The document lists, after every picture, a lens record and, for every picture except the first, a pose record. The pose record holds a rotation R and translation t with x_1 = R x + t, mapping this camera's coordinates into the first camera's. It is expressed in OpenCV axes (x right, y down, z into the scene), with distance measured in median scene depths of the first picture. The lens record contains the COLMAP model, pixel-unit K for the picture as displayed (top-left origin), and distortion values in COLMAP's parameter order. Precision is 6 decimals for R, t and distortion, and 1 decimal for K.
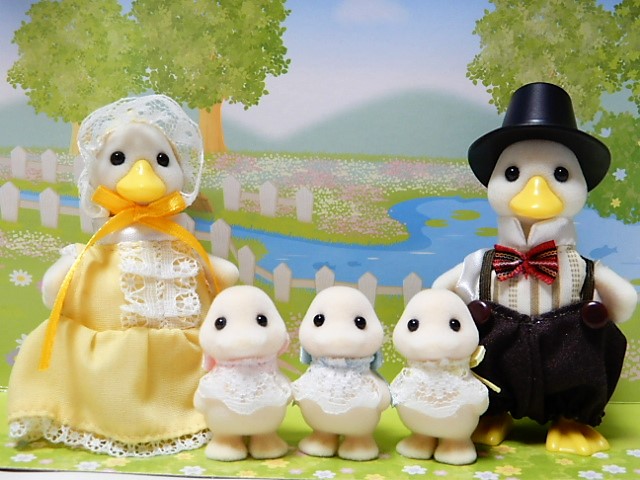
lens RADIAL K [[835.0, 0, 320.0], [0, 835.0, 240.0], [0, 0, 1]] dist [-0.048392, -0.058202]
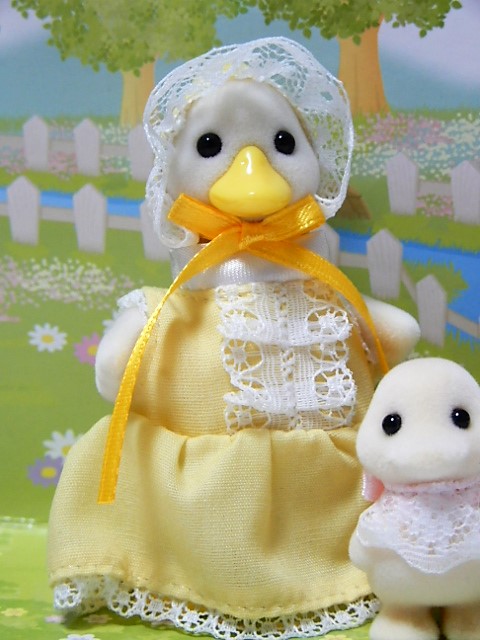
lens RADIAL K [[1805.5, 0, 240.0], [0, 1805.5, 320.0], [0, 0, 1]] dist [-0.235571, -0.128478]
pose [[0.981093, -0.018015, -0.192696, 0.022512], [0.035187, 0.995668, 0.086068, -0.082949], [0.190311, -0.091222, 0.977477, -0.256325]]
